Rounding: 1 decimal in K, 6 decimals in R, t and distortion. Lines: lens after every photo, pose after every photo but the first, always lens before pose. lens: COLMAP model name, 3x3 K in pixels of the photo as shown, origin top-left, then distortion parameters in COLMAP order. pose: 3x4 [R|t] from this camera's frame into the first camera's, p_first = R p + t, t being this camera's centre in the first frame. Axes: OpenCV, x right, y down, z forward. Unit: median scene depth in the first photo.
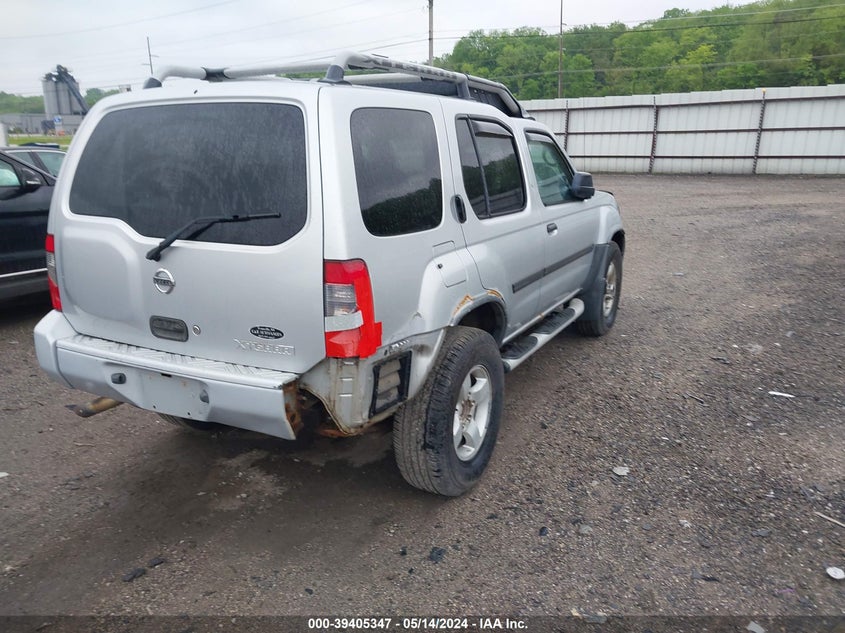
lens RADIAL K [[692.7, 0, 422.5], [0, 692.7, 316.5], [0, 0, 1]] dist [-0.000565, -0.001311]
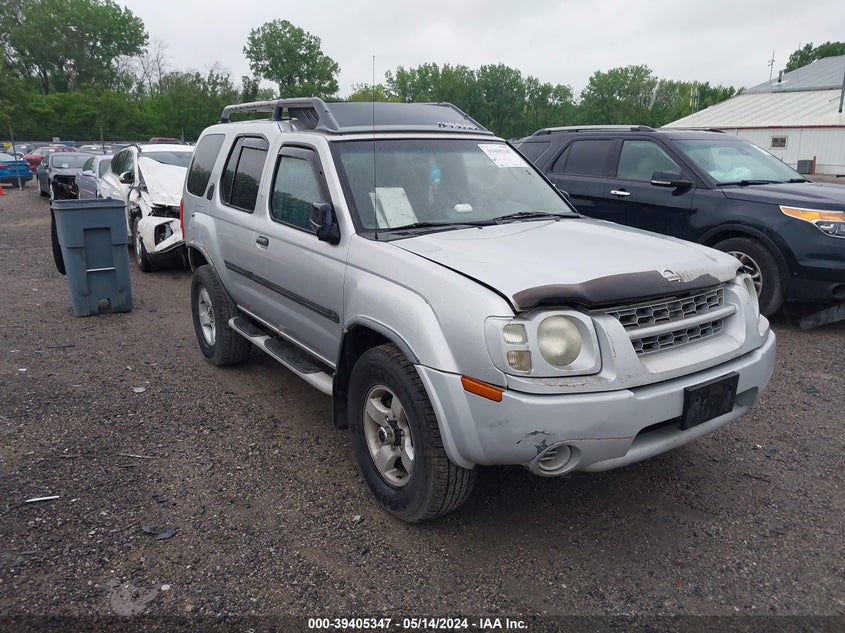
lens RADIAL K [[692.7, 0, 422.5], [0, 692.7, 316.5], [0, 0, 1]] dist [-0.000565, -0.001311]
pose [[-0.500612, 0.223334, -0.836367, 0.866636], [-0.208207, 0.906724, 0.366745, -0.413386], [0.840261, 0.357734, -0.407417, 1.528648]]
